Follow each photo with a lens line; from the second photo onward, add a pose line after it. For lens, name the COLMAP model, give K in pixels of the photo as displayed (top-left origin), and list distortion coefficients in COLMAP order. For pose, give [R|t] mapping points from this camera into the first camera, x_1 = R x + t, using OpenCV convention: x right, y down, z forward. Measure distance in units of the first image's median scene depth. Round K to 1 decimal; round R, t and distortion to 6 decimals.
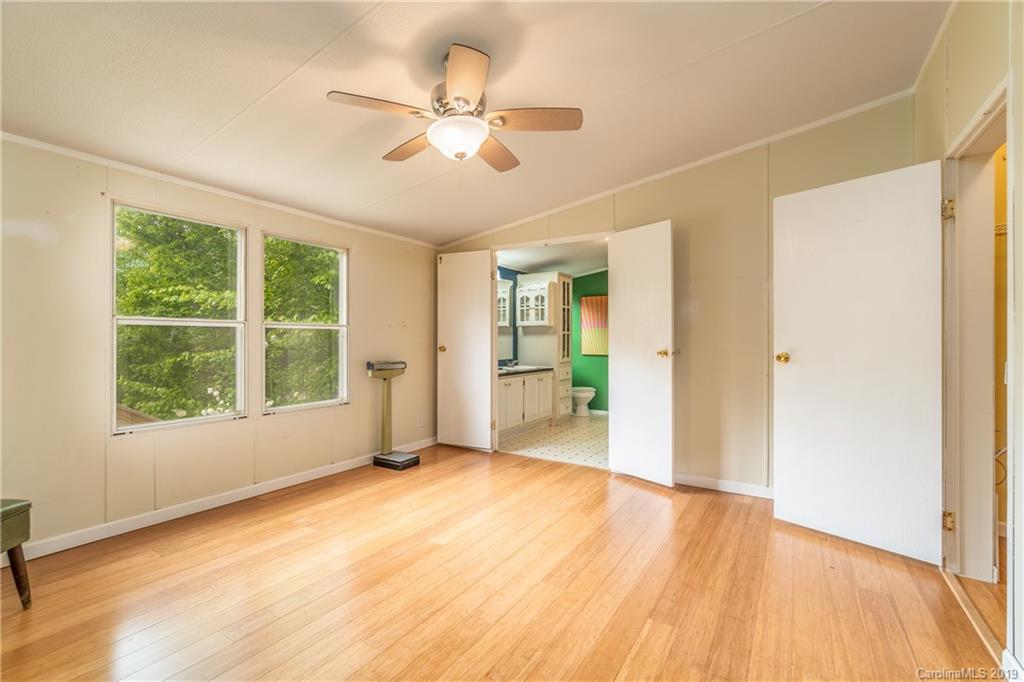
lens RADIAL K [[444.3, 0, 508.4], [0, 444.3, 339.2], [0, 0, 1]] dist [-0.000692, 0.000189]
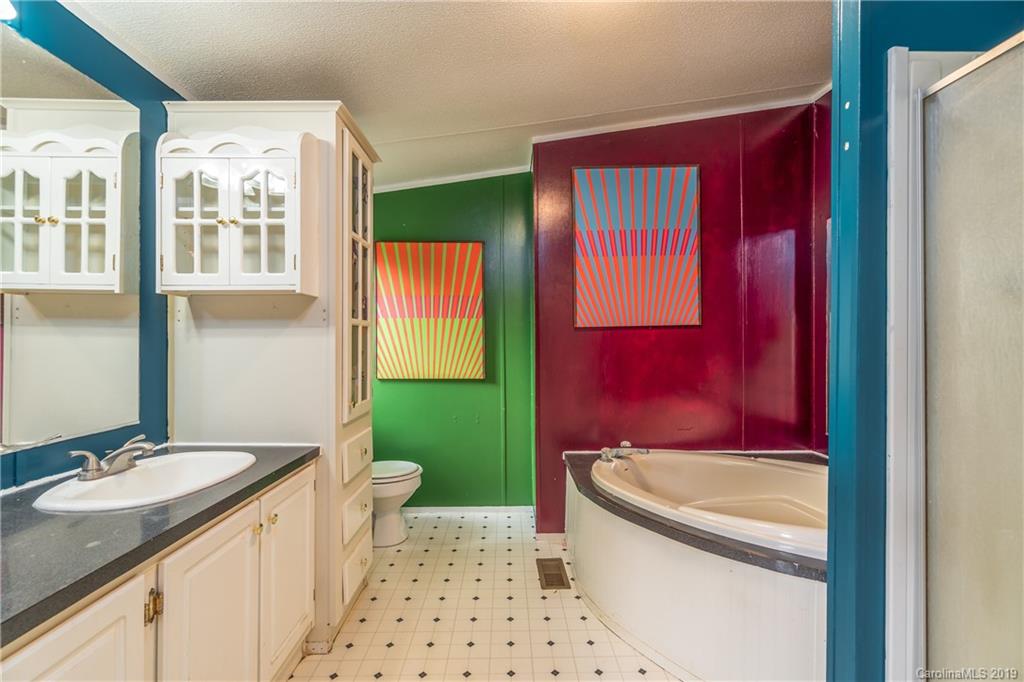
lens RADIAL K [[444.3, 0, 515.3], [0, 444.3, 342.7], [0, 0, 1]] dist [-0.000692, 0.000189]
pose [[0.829195, 0.001213, 0.558959, 0.046143], [-0.000898, 0.999999, -0.000838, 0.000132], [-0.558959, 0.000193, 0.829195, 0.682557]]
